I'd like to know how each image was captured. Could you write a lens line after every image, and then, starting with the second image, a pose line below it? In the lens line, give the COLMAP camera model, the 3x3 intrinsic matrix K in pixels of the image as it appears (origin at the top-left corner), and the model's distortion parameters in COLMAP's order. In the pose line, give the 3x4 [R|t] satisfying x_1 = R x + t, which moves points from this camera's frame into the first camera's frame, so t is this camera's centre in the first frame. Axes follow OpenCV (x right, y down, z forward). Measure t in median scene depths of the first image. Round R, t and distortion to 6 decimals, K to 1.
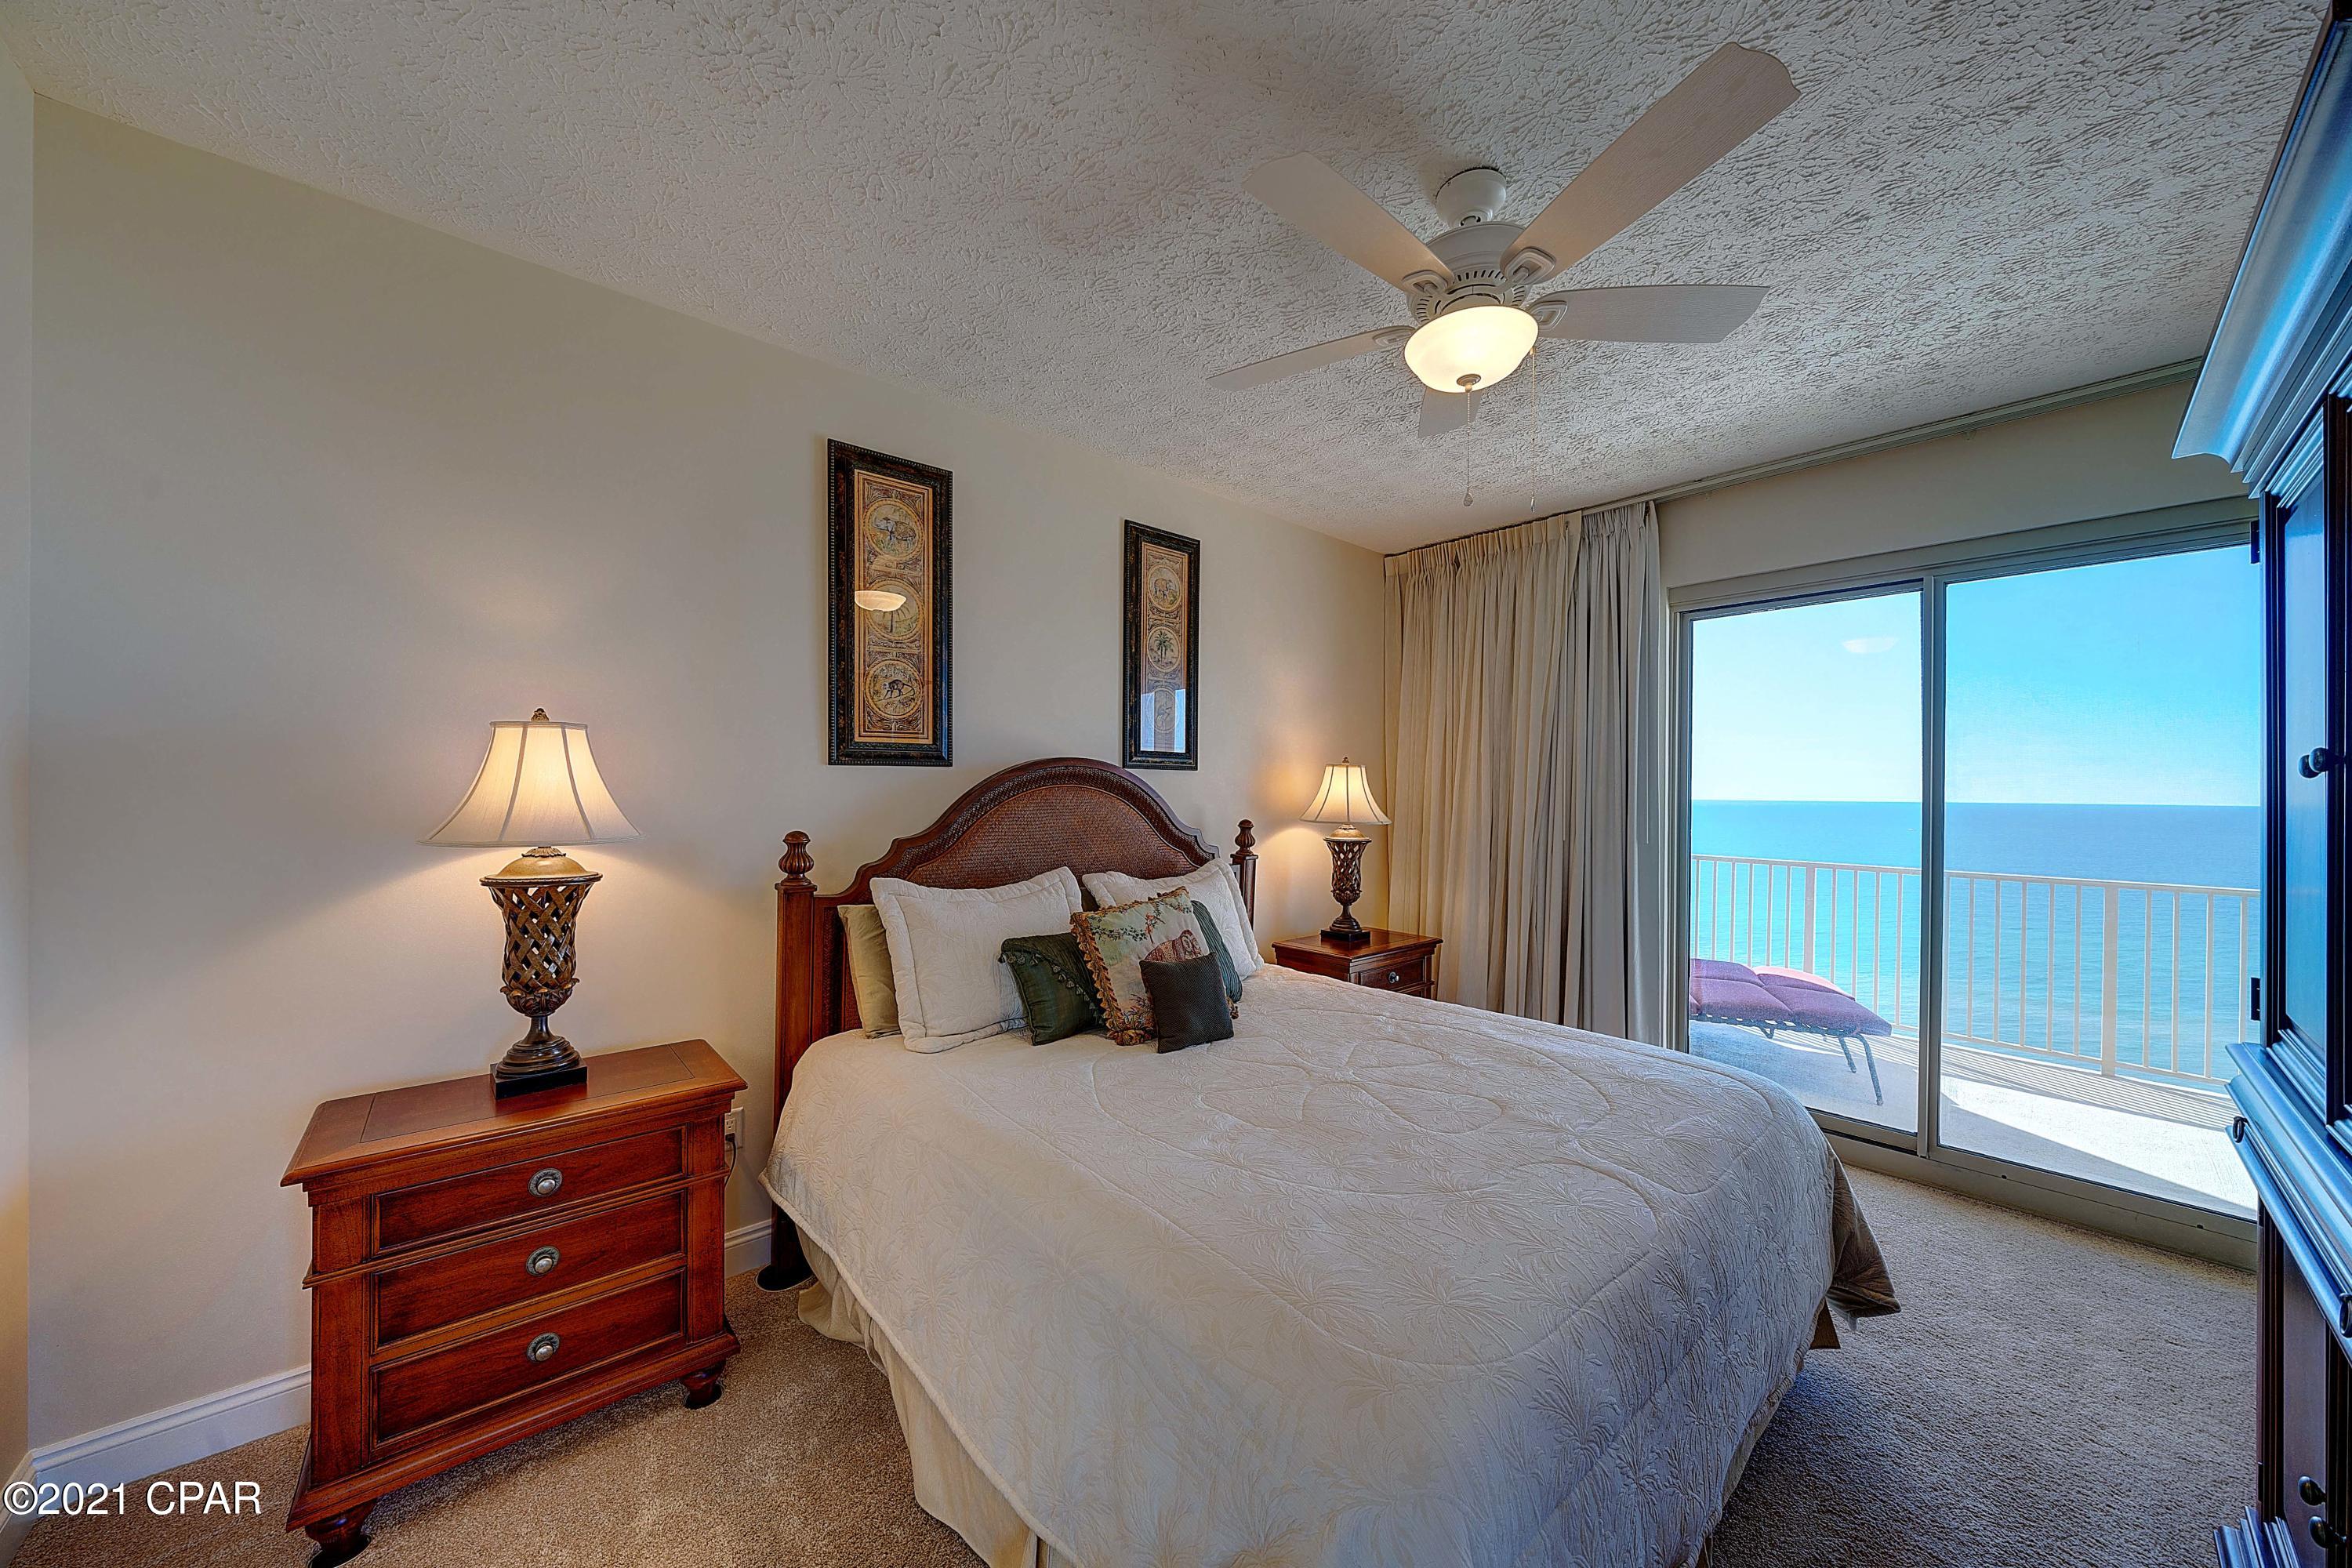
lens RADIAL K [[801.3, 0, 1157.7], [0, 801.3, 794.3], [0, 0, 1]] dist [-0.002483, -0.002483]
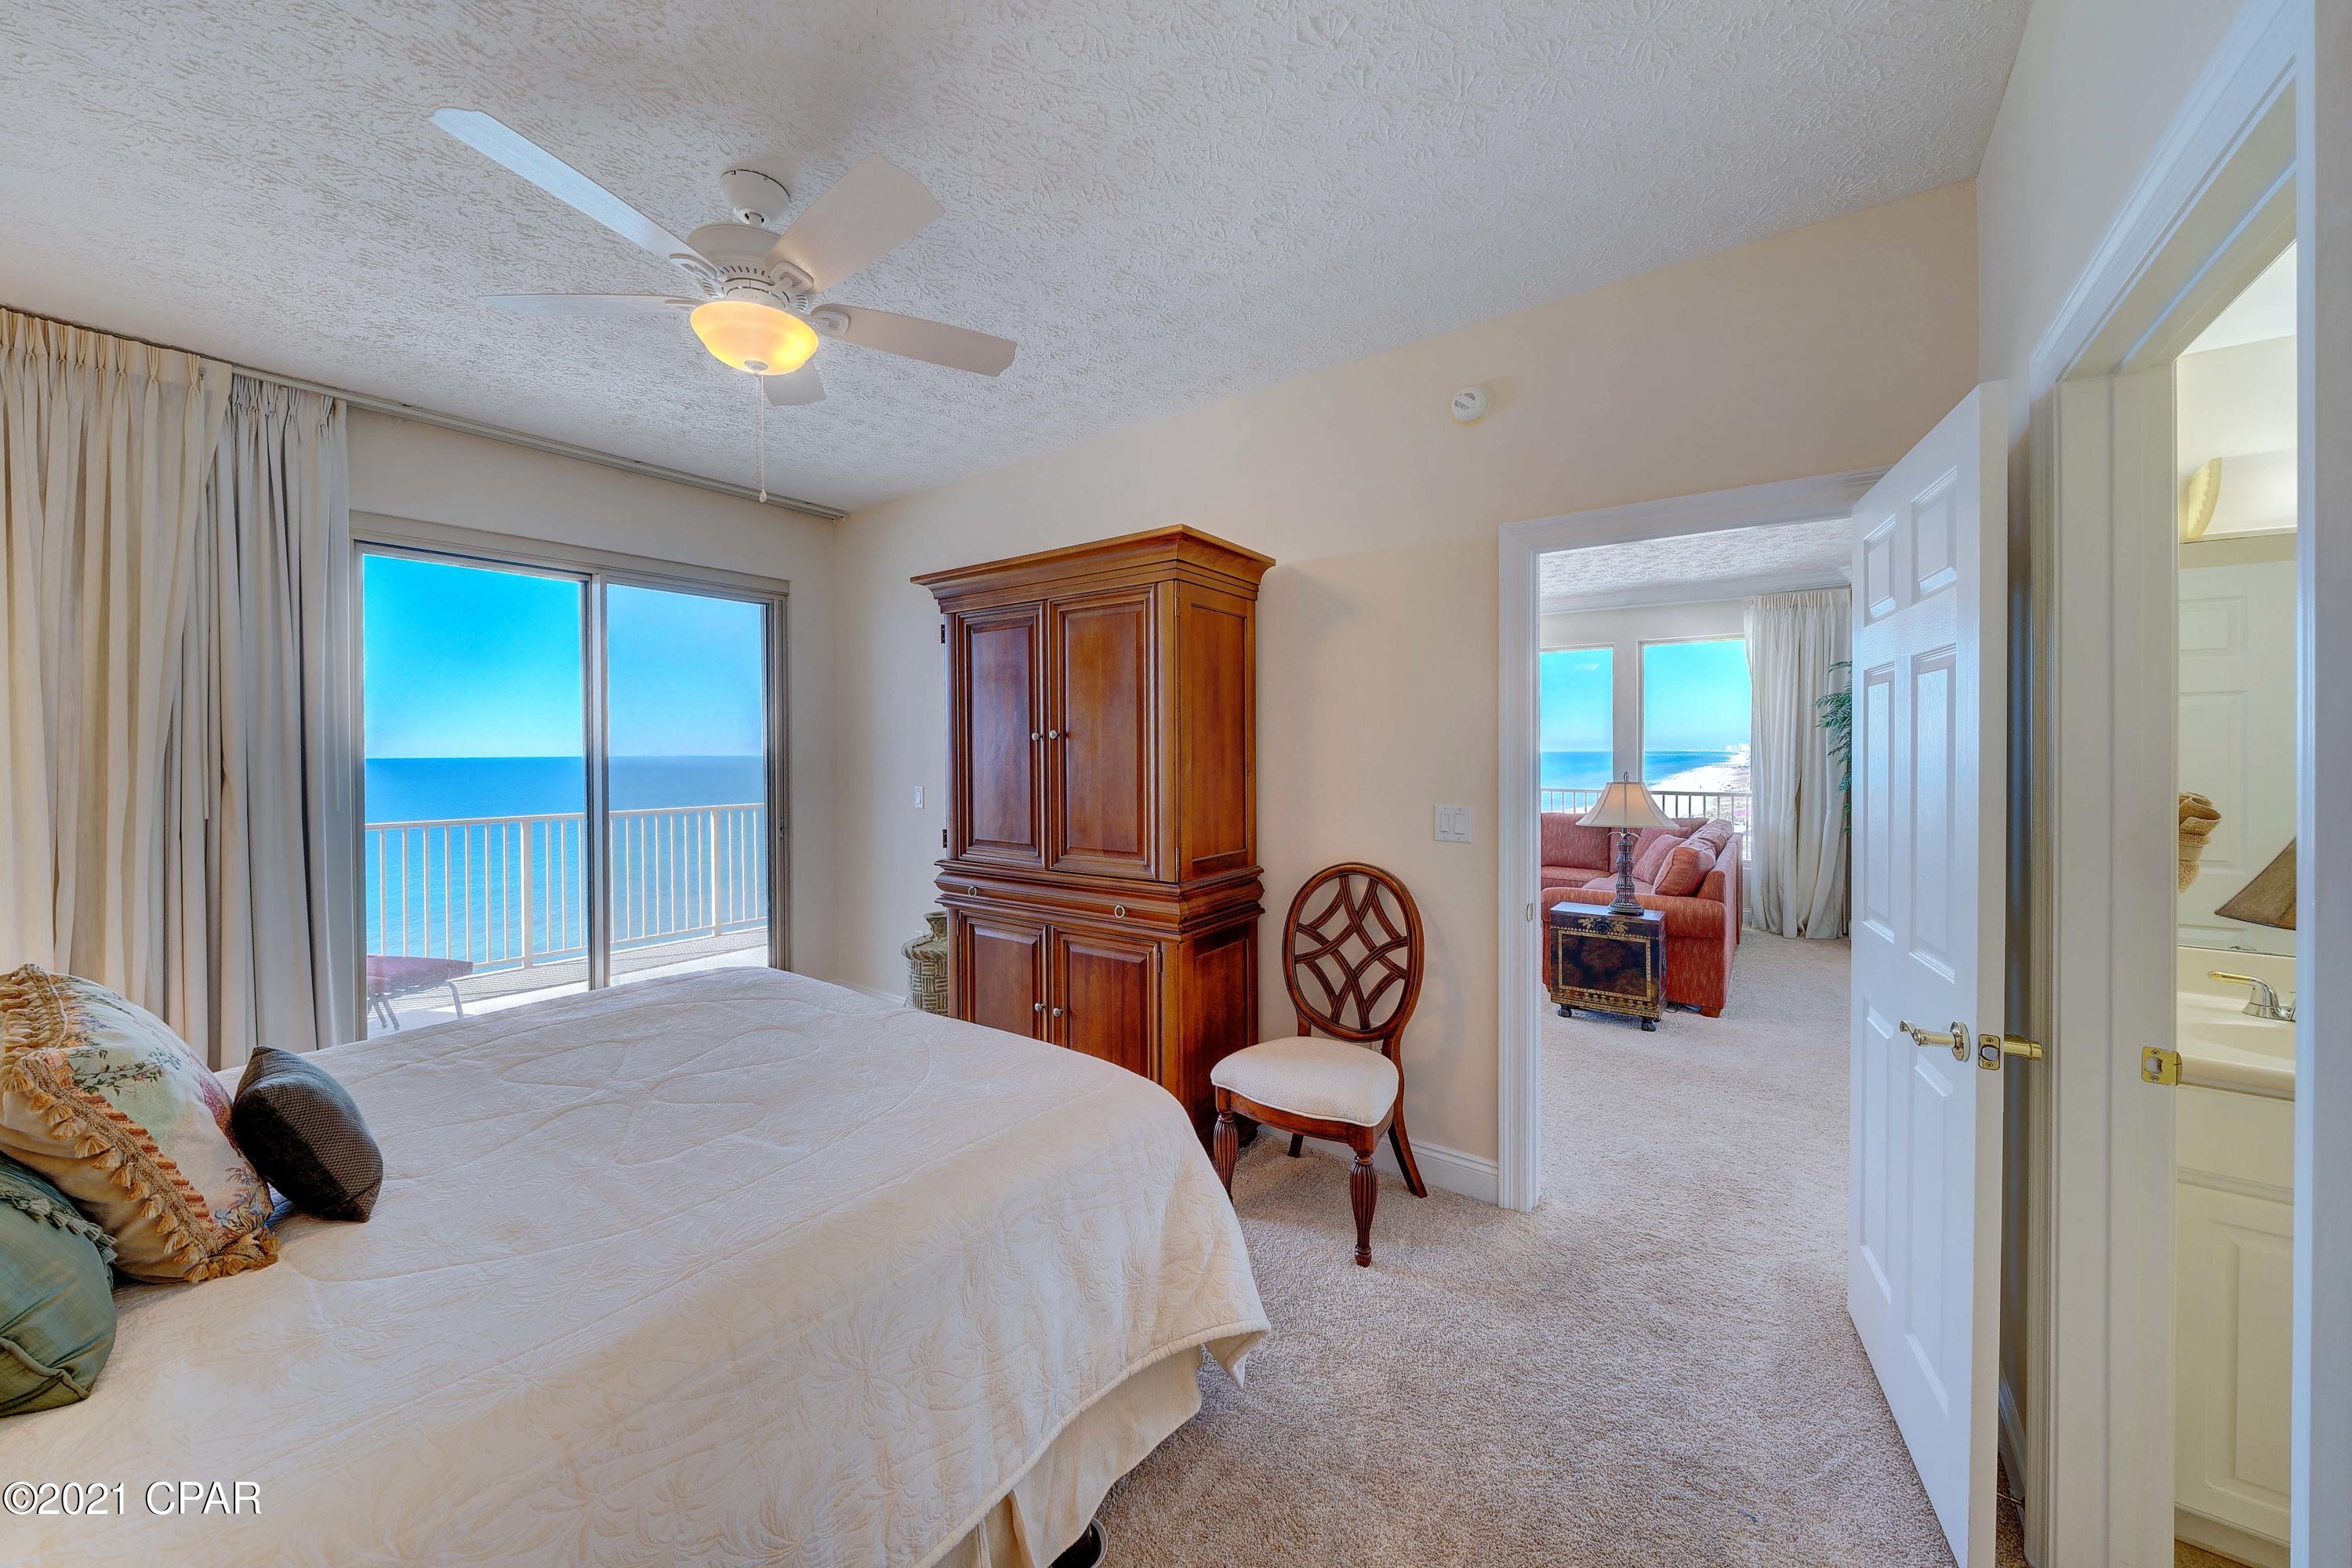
lens RADIAL K [[844.2, 0, 1175.4], [0, 844.2, 752.7], [0, 0, 1]] dist [-0.000375, -0.000012]
pose [[-0.226422, -0.013151, 0.973940, -0.667690], [0.002197, 0.999899, 0.014013, -0.014168], [-0.974027, 0.005313, -0.226370, 0.542907]]
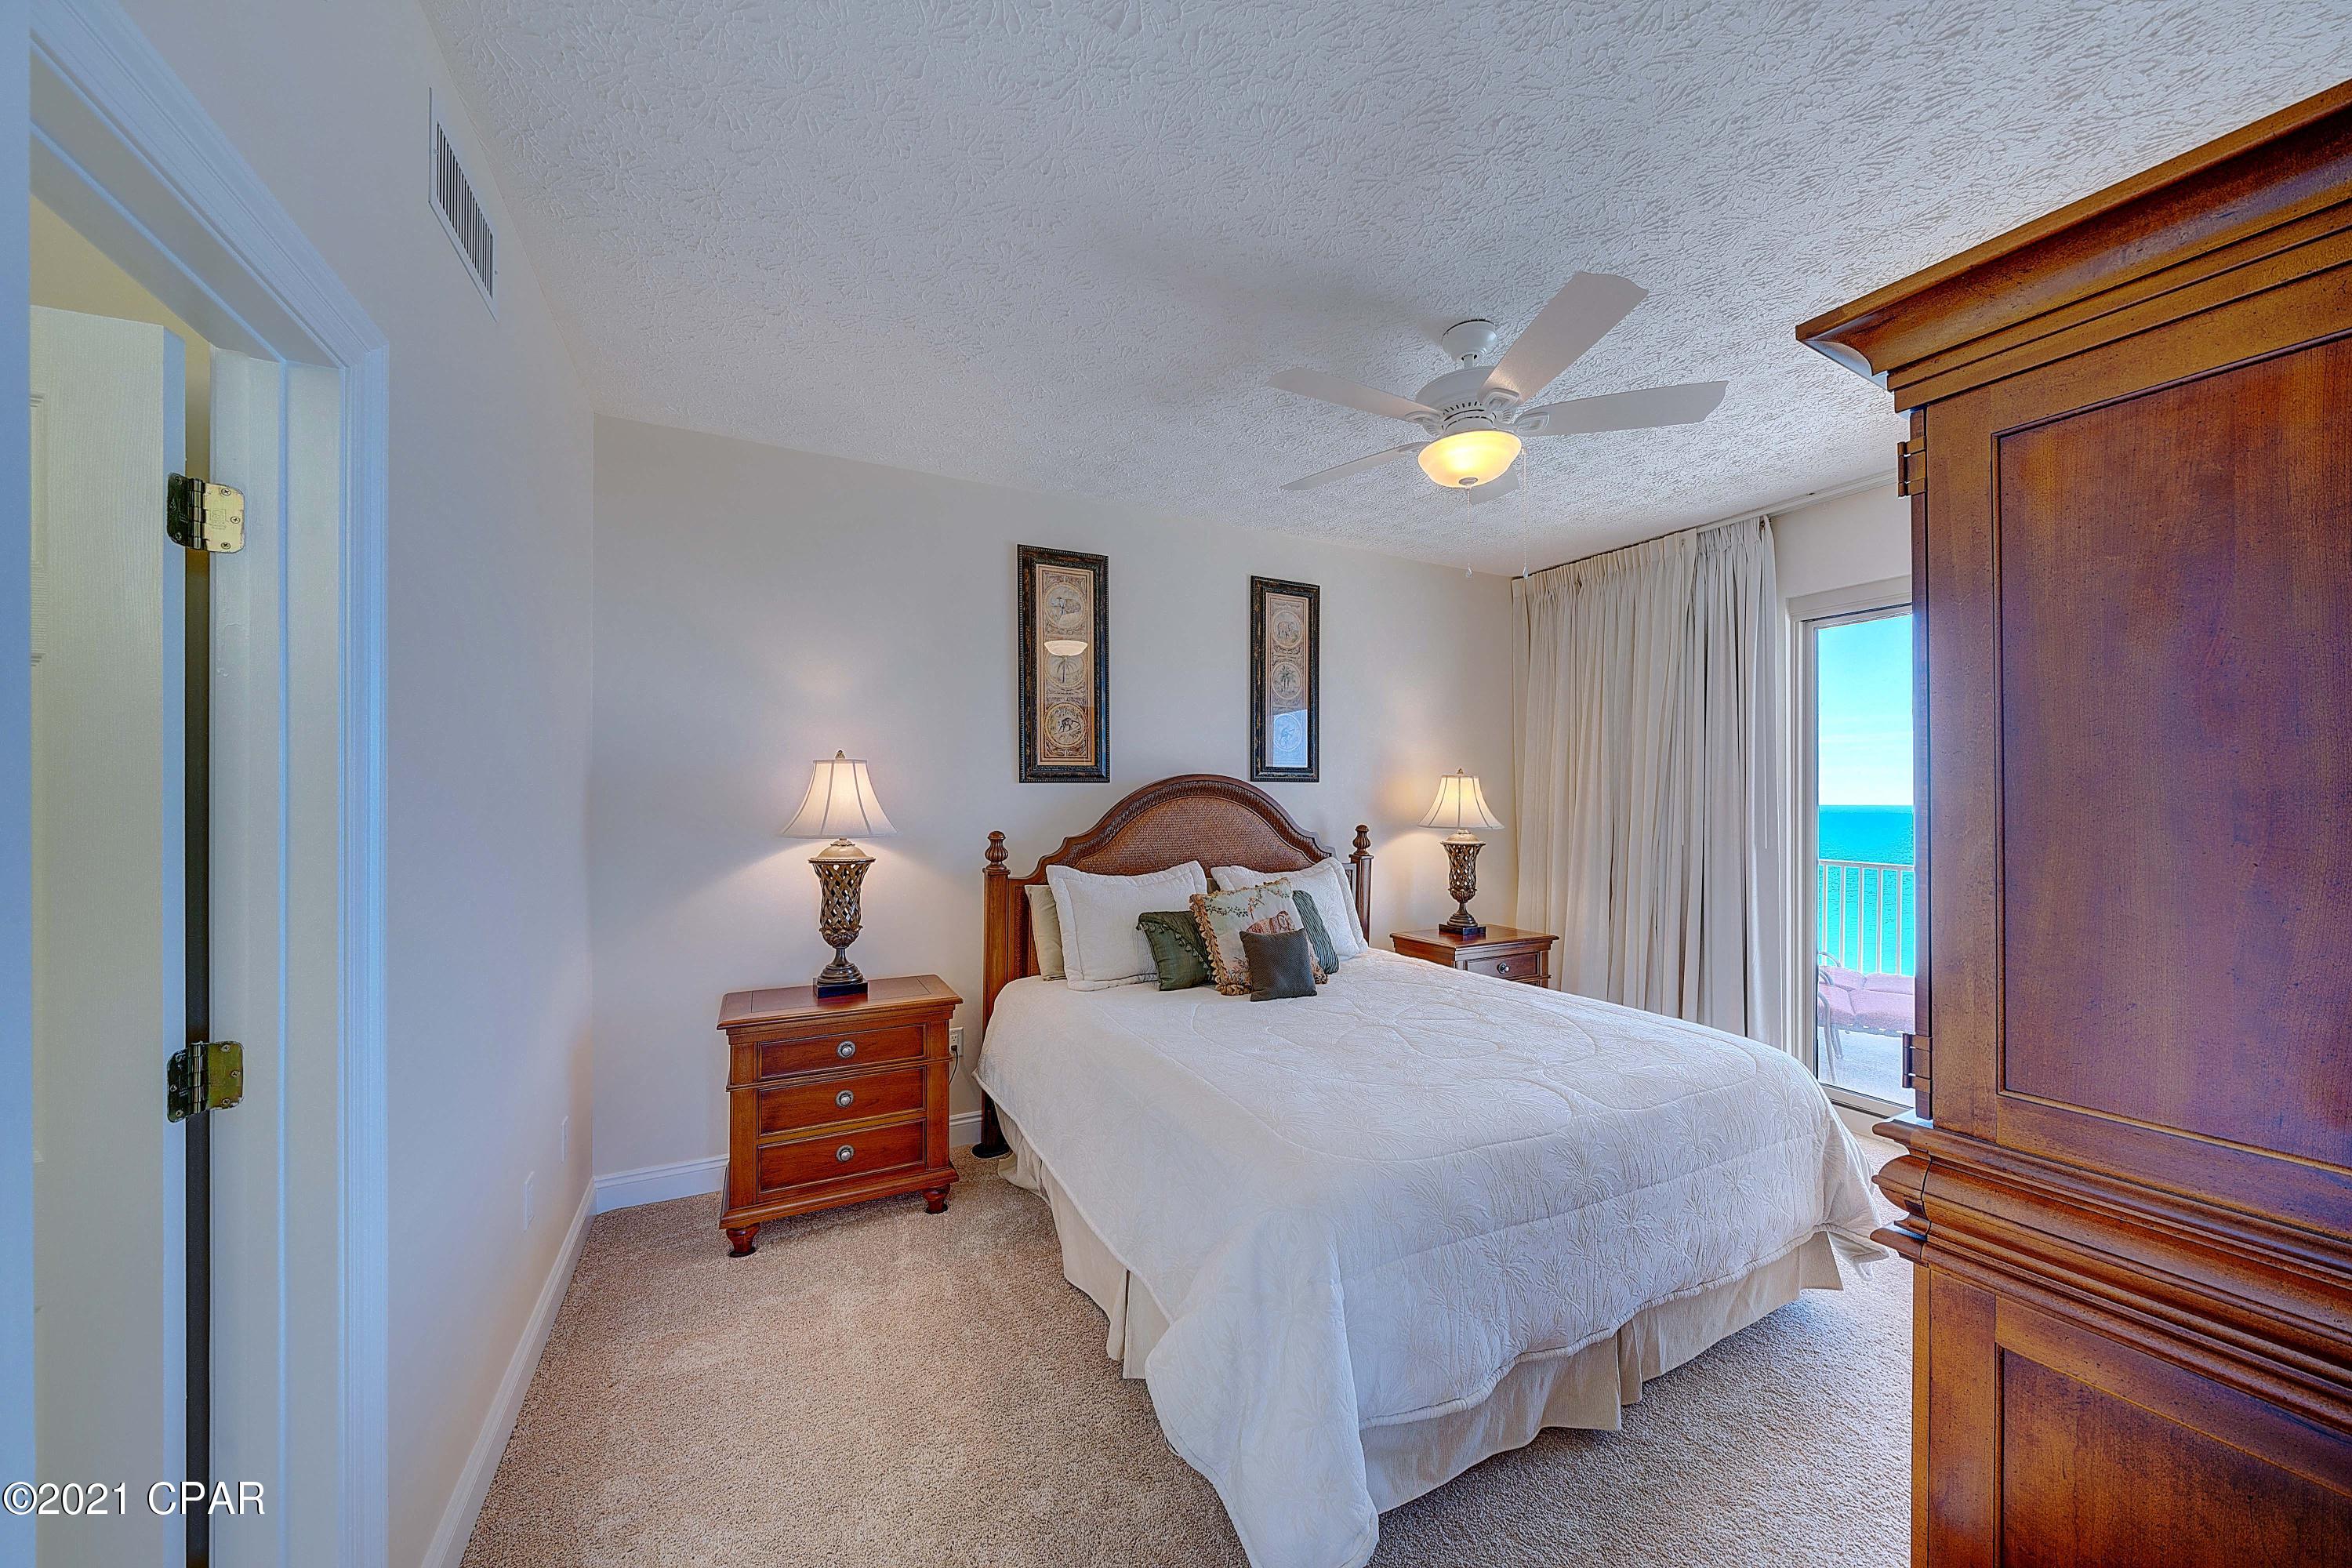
lens RADIAL K [[807.0, 0, 1163.6], [0, 807.0, 800.1], [0, 0, 1]] dist [-0.003978, -0.000222]
pose [[0.969910, -0.006241, -0.243384, 0.176476], [0.005527, 0.999978, -0.003615, -0.001285], [0.243401, 0.002161, 0.969923, -0.296855]]
